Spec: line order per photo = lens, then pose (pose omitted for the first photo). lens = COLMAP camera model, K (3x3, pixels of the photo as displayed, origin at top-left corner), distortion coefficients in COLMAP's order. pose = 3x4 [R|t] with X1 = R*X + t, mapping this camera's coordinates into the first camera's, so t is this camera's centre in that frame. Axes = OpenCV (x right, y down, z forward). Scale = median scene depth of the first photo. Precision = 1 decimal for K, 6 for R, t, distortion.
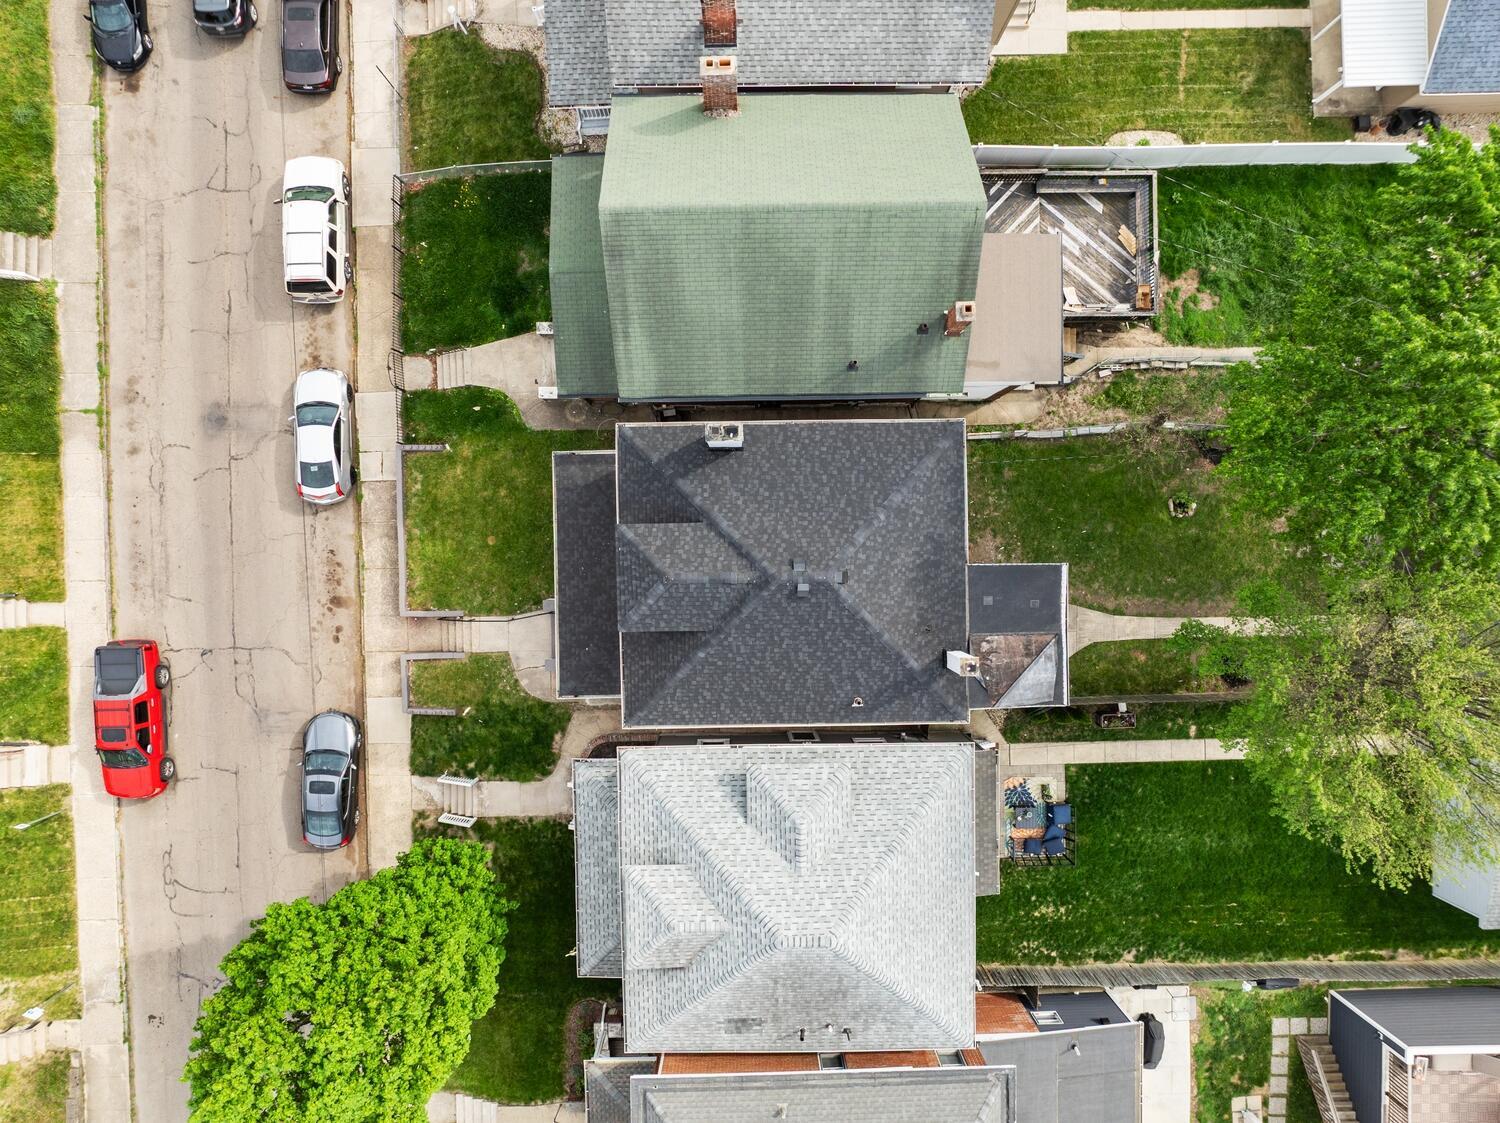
lens RADIAL K [[1066.7, 0, 750.0], [0, 1066.7, 561.5], [0, 0, 1]] dist [-0.055716, 0.026912]
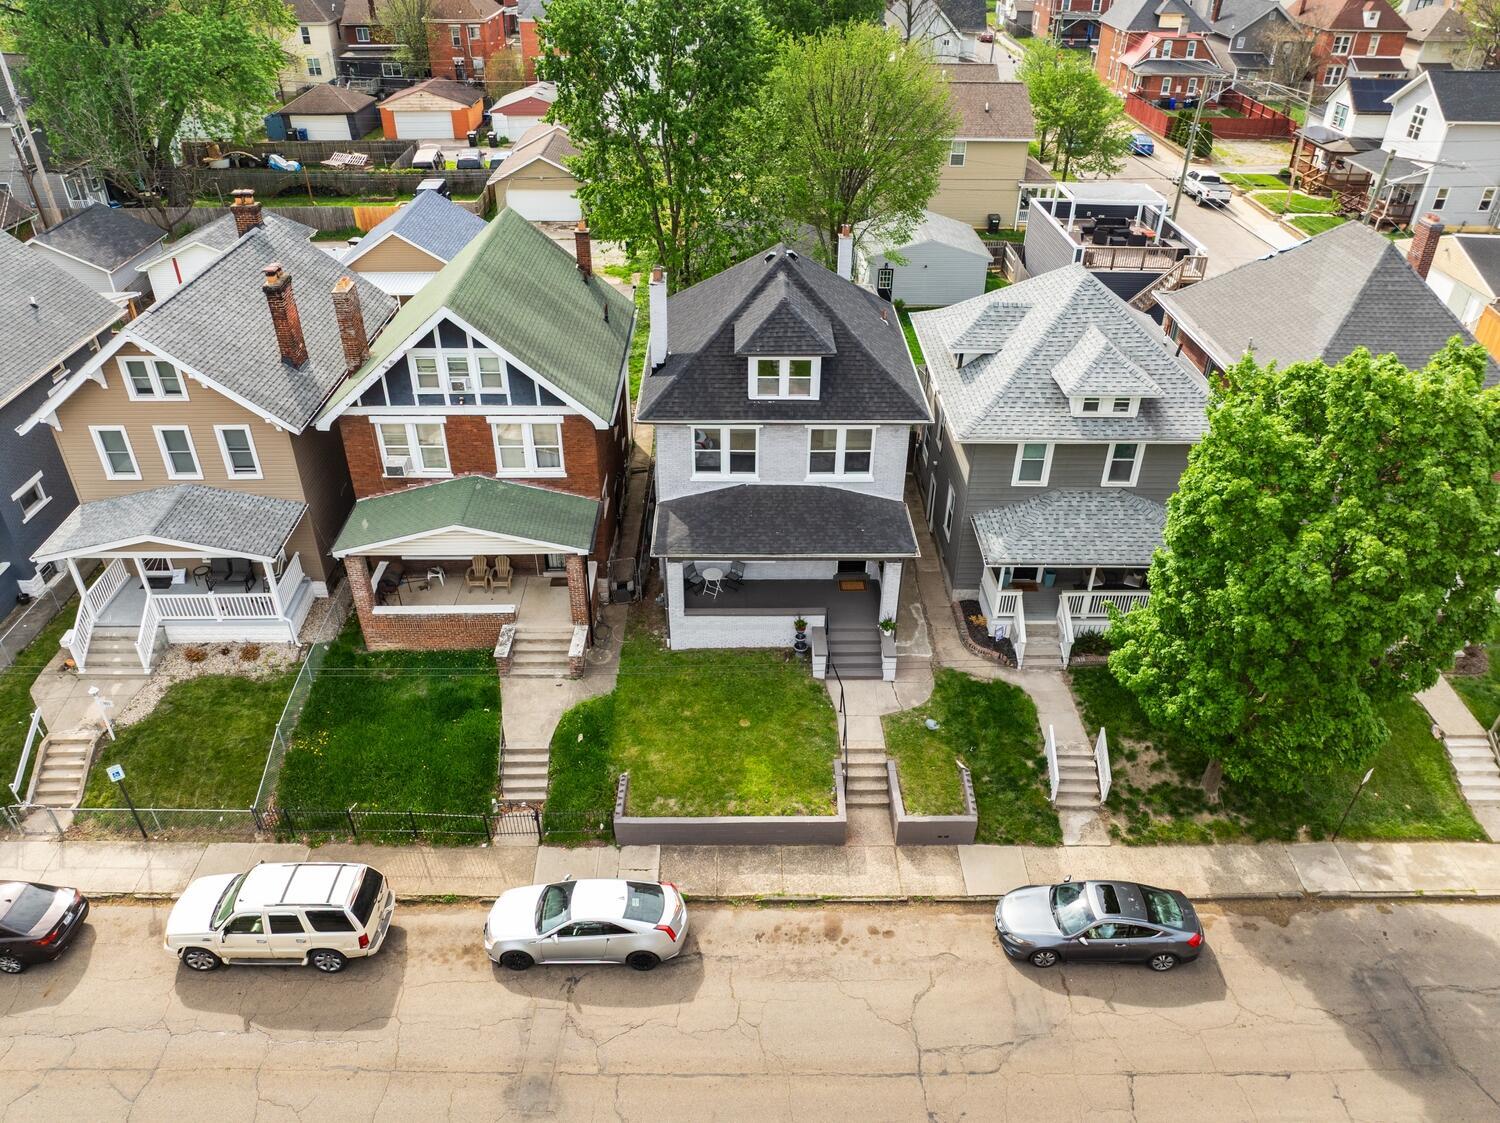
lens RADIAL K [[1066.7, 0, 750.0], [0, 1066.7, 561.5], [0, 0, 1]] dist [-0.055716, 0.026912]
pose [[0.007072, -0.560550, 0.828091, -0.837919], [0.999921, -0.004614, -0.011663, -0.005770], [0.010358, 0.828108, 0.560473, 0.436565]]
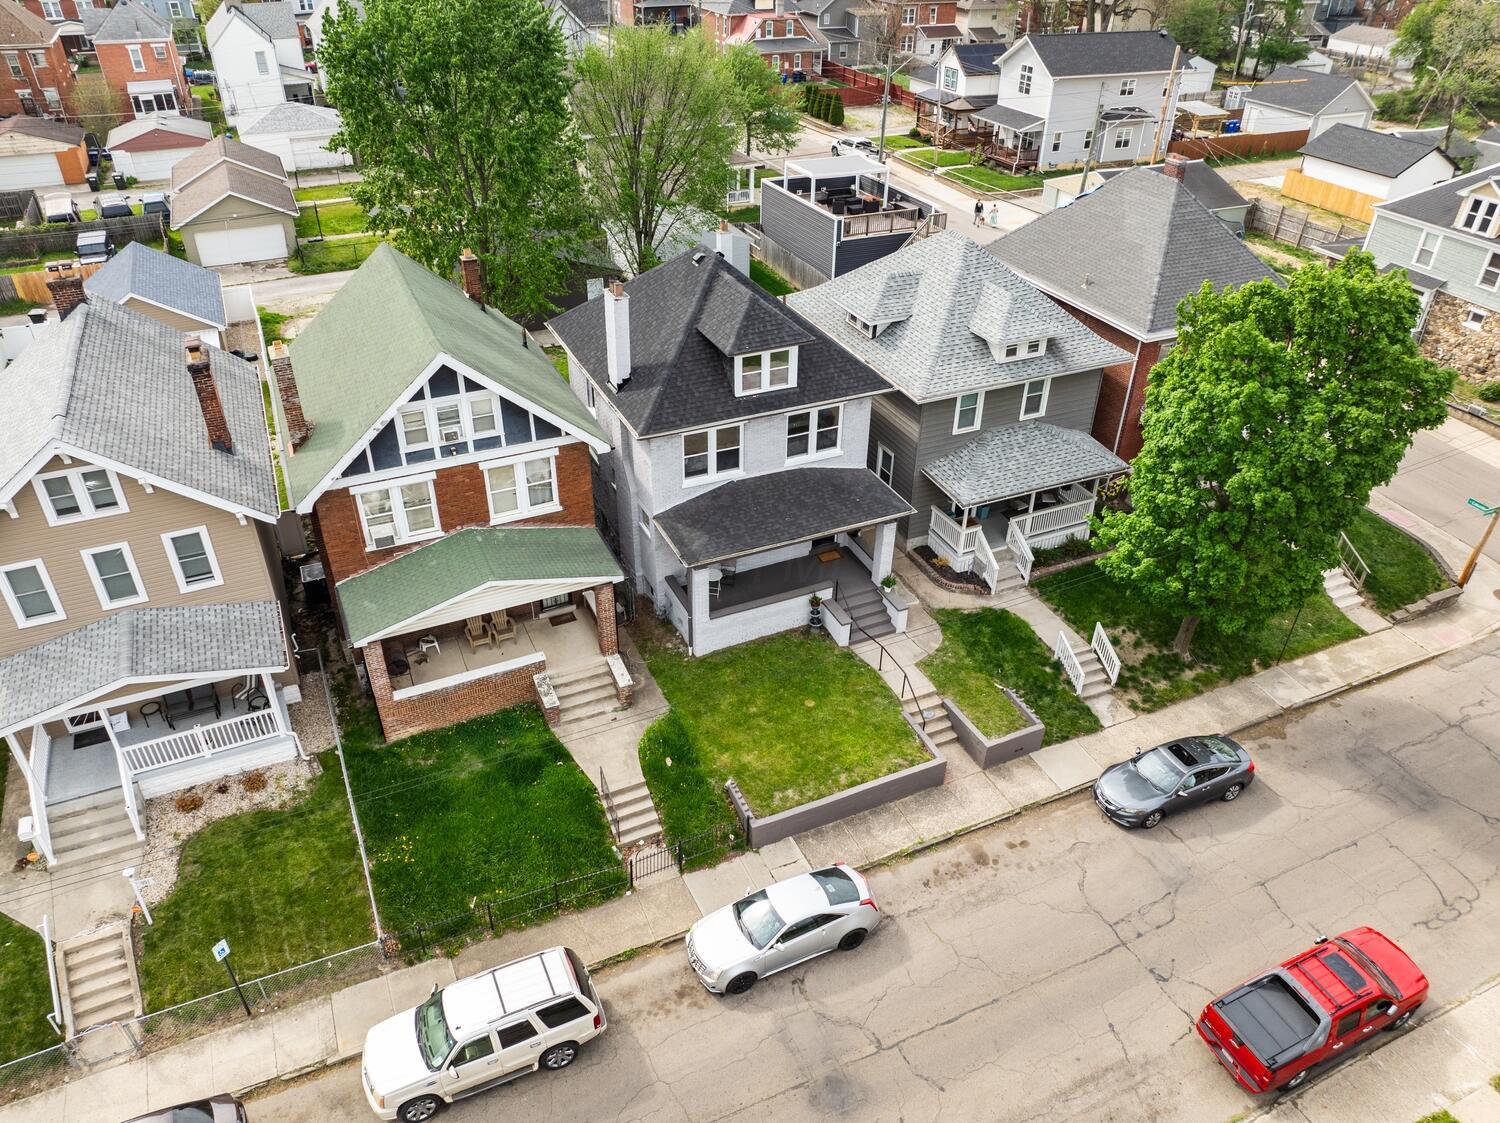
lens RADIAL K [[1066.7, 0, 750.0], [0, 1066.7, 561.5], [0, 0, 1]] dist [-0.055716, 0.026912]
pose [[-0.399946, -0.520697, 0.754267, -0.793569], [0.916538, -0.227801, 0.328731, -0.311961], [0.000653, 0.822789, 0.568347, 0.422277]]
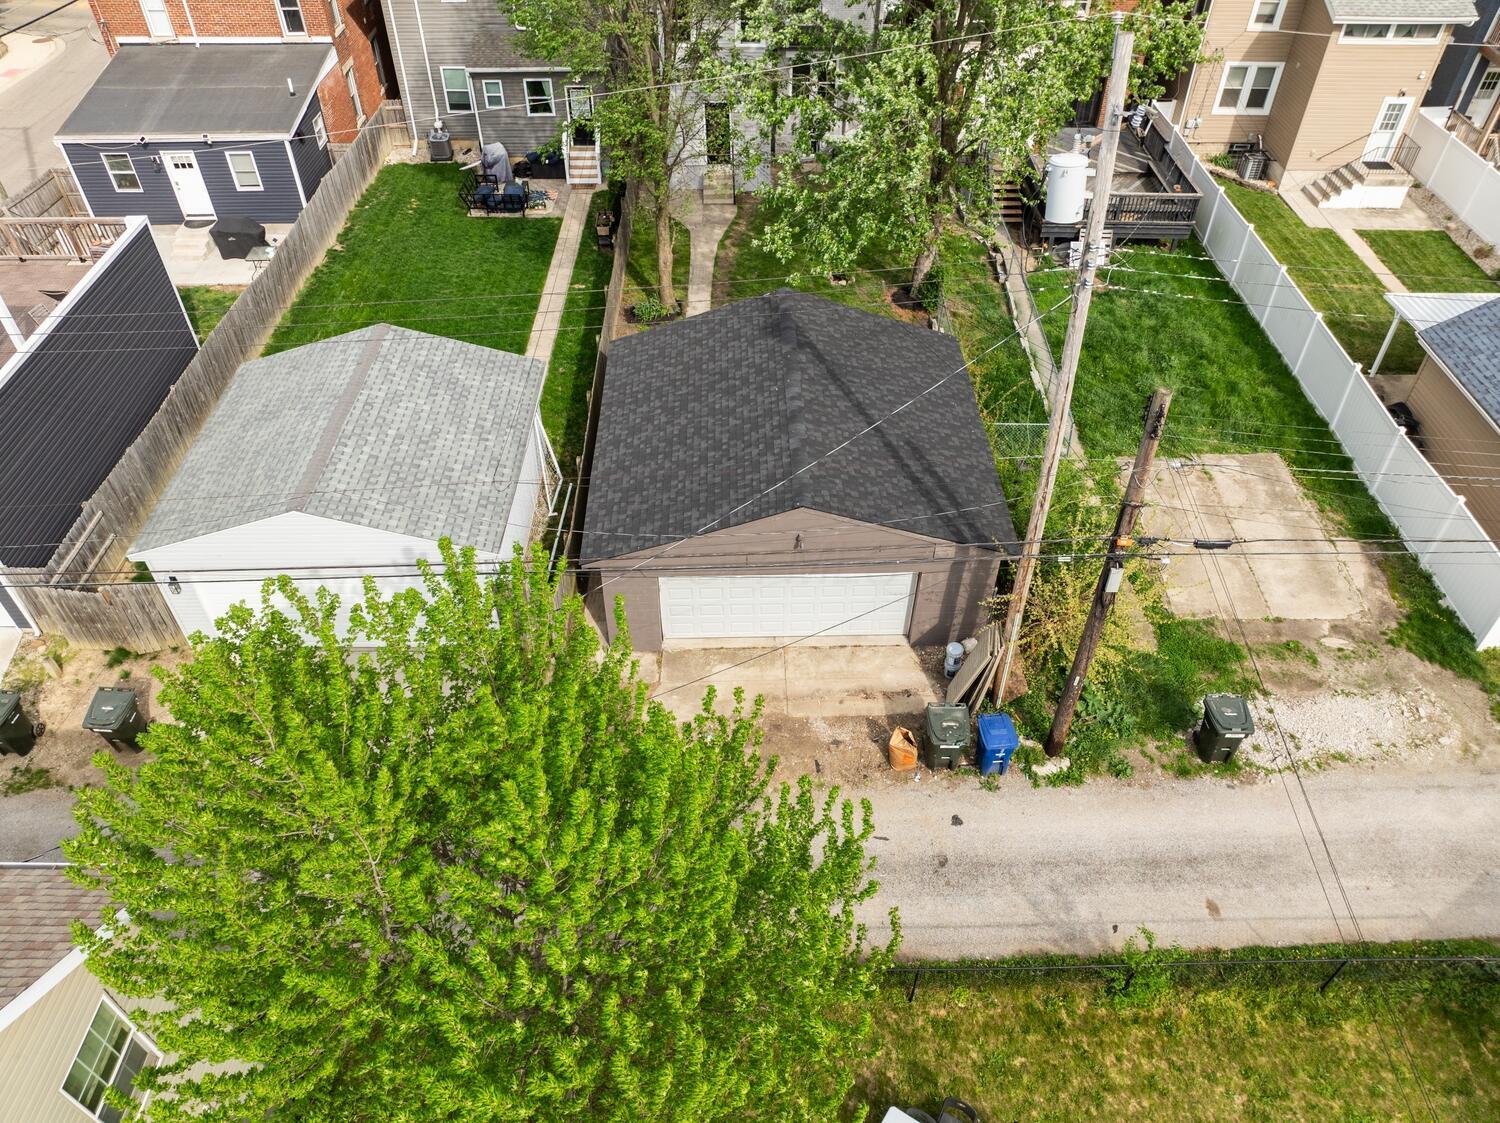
lens RADIAL K [[1066.7, 0, 750.0], [0, 1066.7, 561.5], [0, 0, 1]] dist [-0.055716, 0.026912]
pose [[-0.017429, 0.681822, -0.731310, 1.198392], [-0.999689, -0.024941, 0.000572, 0.014674], [-0.017850, 0.731093, 0.682045, 0.573606]]
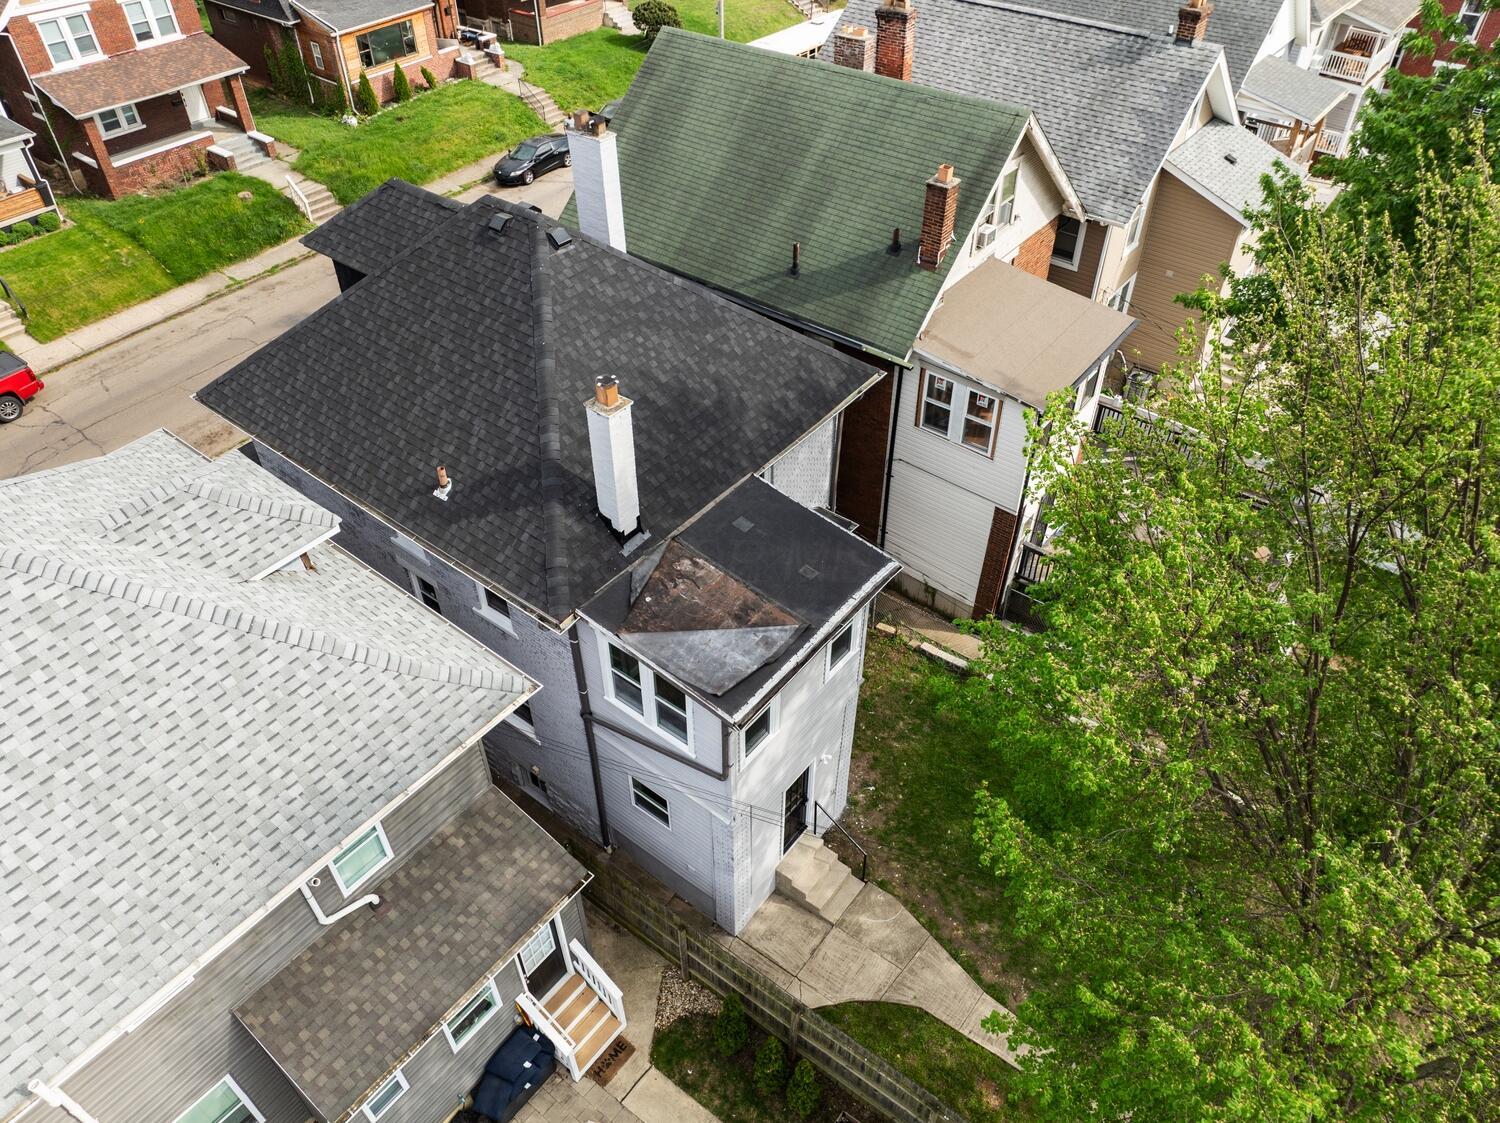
lens RADIAL K [[1066.7, 0, 750.0], [0, 1066.7, 561.5], [0, 0, 1]] dist [-0.055716, 0.026912]
pose [[0.778291, 0.418922, -0.467726, 0.404952], [-0.627896, 0.515487, -0.583113, 0.303319], [-0.003173, 0.747514, 0.664238, 0.518226]]
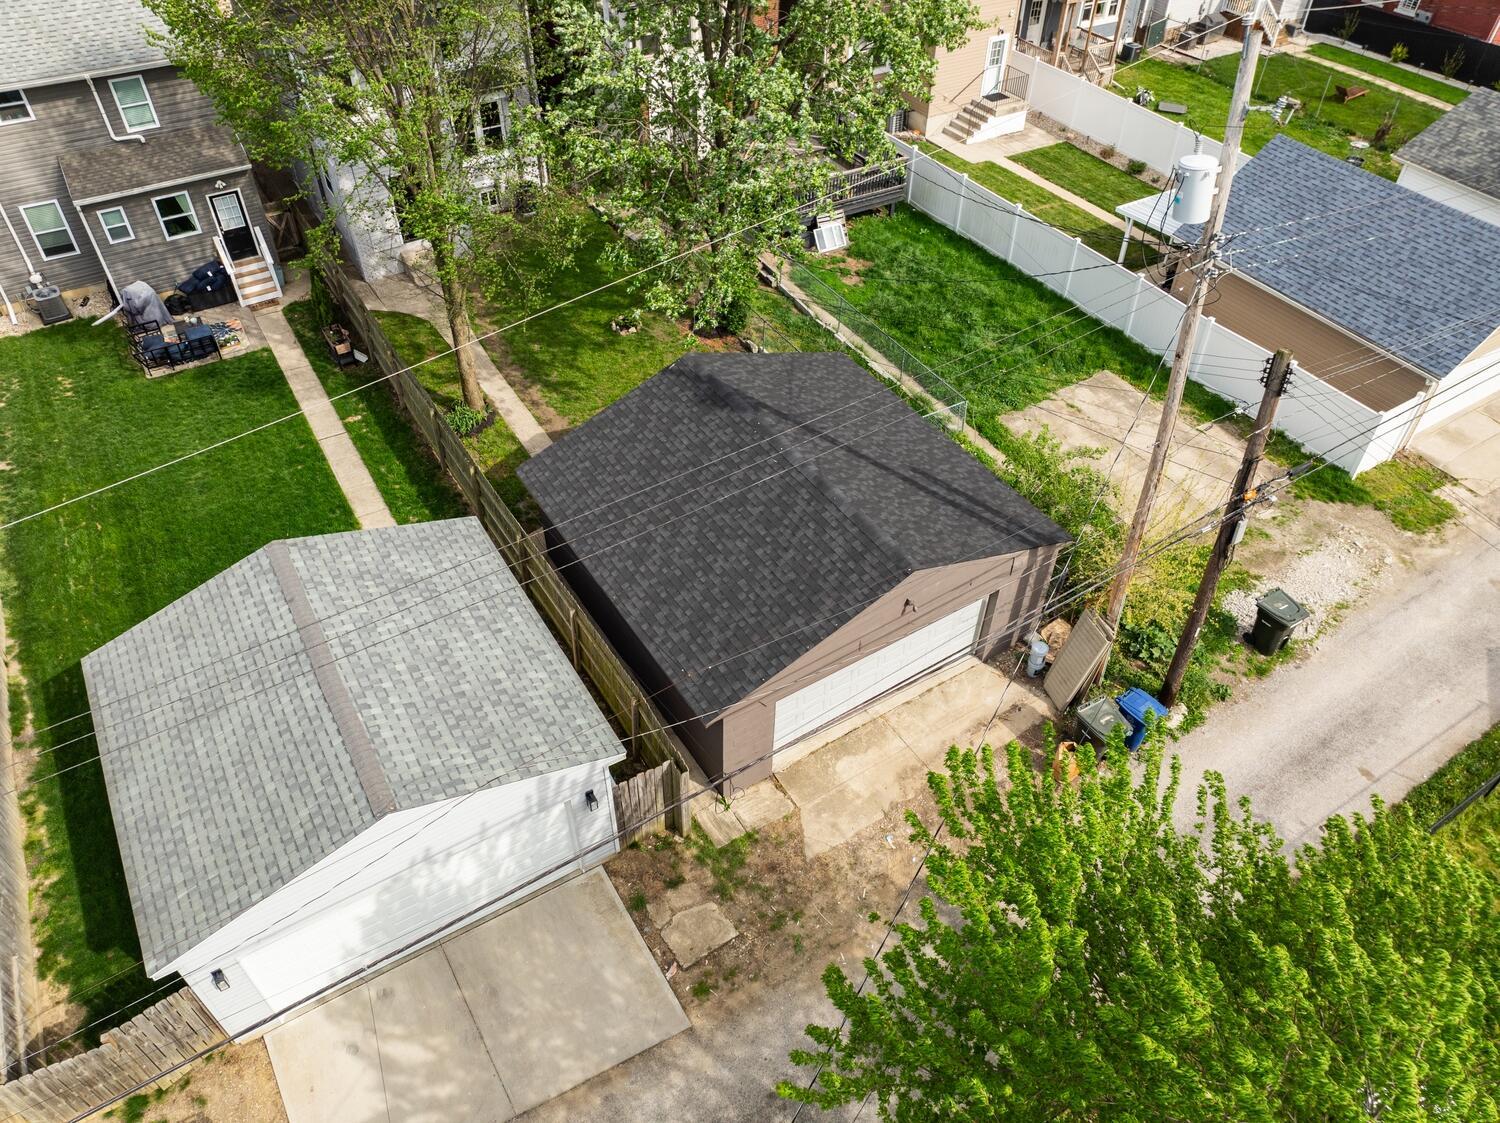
lens RADIAL K [[1066.7, 0, 750.0], [0, 1066.7, 561.5], [0, 0, 1]] dist [-0.055716, 0.026912]
pose [[0.503348, 0.592308, -0.629136, 1.070515], [-0.863891, 0.329570, -0.380889, 0.233509], [-0.018259, 0.735225, 0.677577, 0.575056]]
